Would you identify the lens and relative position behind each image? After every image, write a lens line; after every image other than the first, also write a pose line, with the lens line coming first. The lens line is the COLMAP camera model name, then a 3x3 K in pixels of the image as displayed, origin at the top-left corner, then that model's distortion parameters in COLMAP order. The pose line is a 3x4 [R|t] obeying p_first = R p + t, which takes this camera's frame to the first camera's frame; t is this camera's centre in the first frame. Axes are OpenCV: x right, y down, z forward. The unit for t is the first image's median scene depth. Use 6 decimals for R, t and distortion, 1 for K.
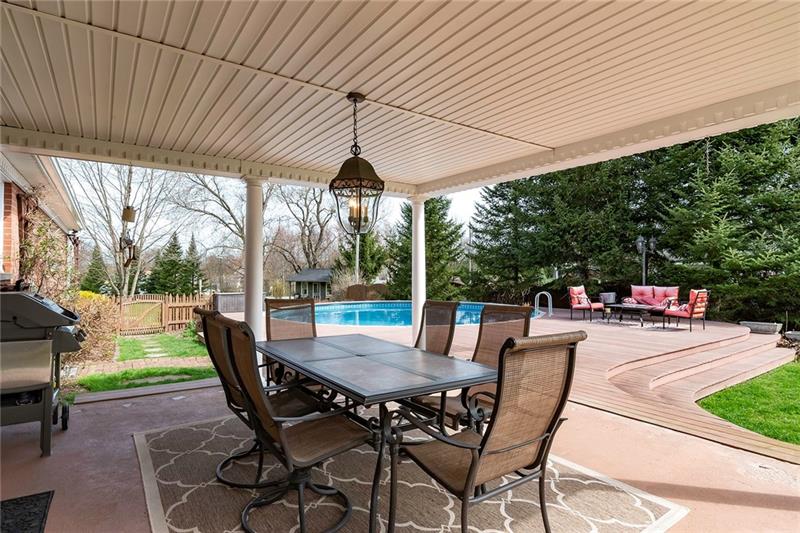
lens RADIAL K [[422.4, 0, 401.1], [0, 422.4, 268.0], [0, 0, 1]] dist [-0.001021, -0.000435]
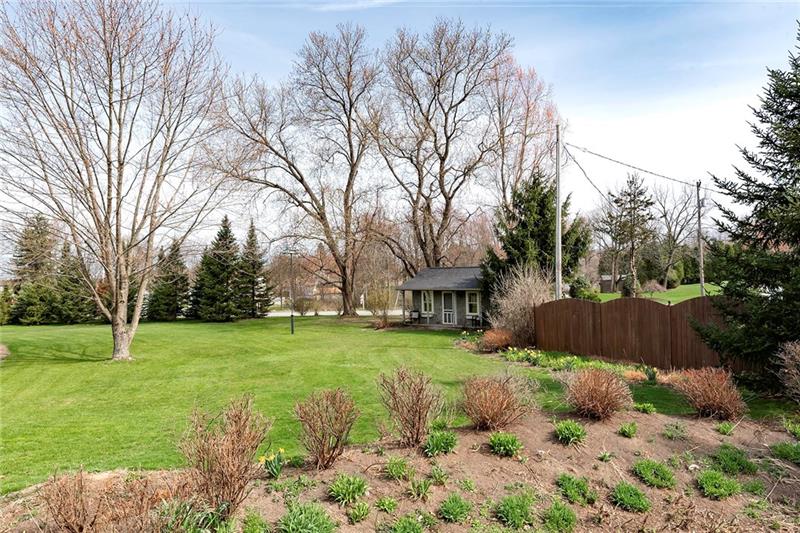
lens RADIAL K [[509.8, 0, 397.3], [0, 509.8, 270.2], [0, 0, 1]] dist [-0.000150, 0.001304]
pose [[0.979357, -0.021325, -0.201012, -0.504629], [0.022891, 0.999723, 0.005471, 0.001382], [0.200839, -0.009959, 0.979574, 1.201750]]
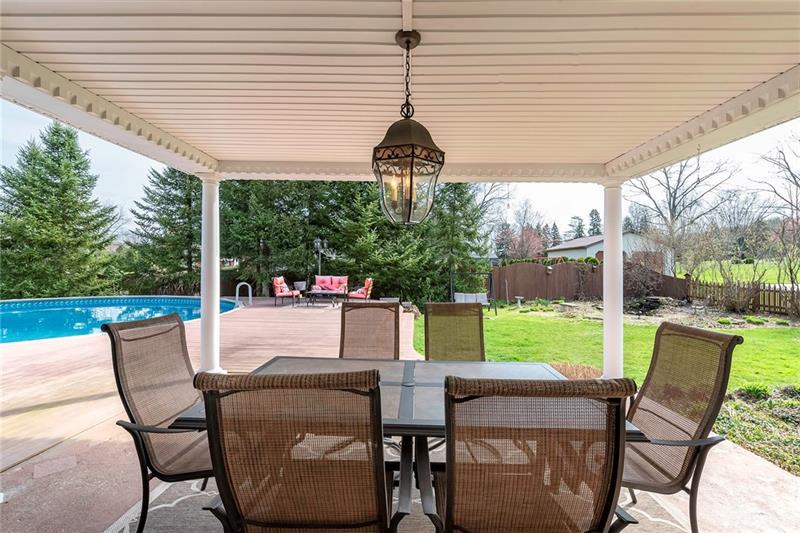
lens RADIAL K [[348.4, 0, 401.8], [0, 348.4, 266.7], [0, 0, 1]] dist [-0.000734, -0.000165]
pose [[0.594503, 0.008673, 0.804047, -0.151845], [-0.022665, 0.999725, 0.005975, 0.001779], [-0.803774, -0.021776, 0.594536, 0.163886]]
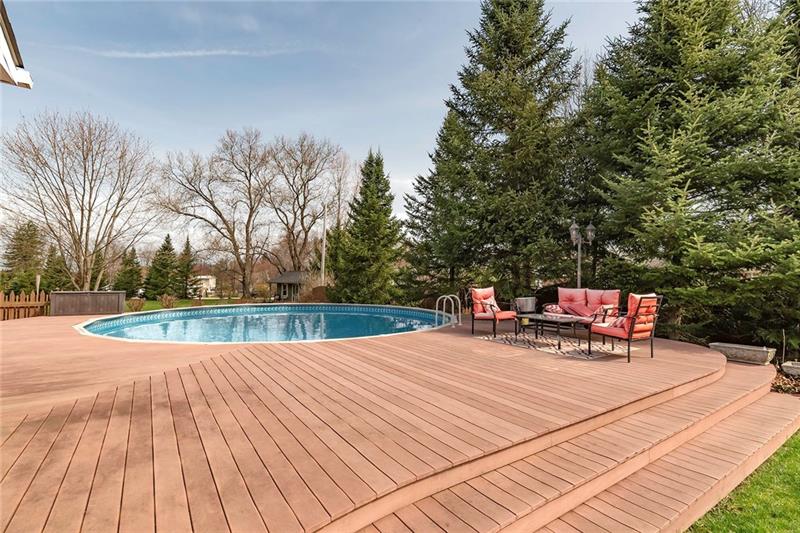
lens RADIAL K [[370.9, 0, 400.1], [0, 370.9, 267.5], [0, 0, 1]] dist [-0.000897, -0.000944]
pose [[0.999751, 0.012983, -0.018162, 0.287290], [-0.013294, 0.999766, -0.017079, 0.021151], [0.017936, 0.017316, 0.999689, 0.359113]]
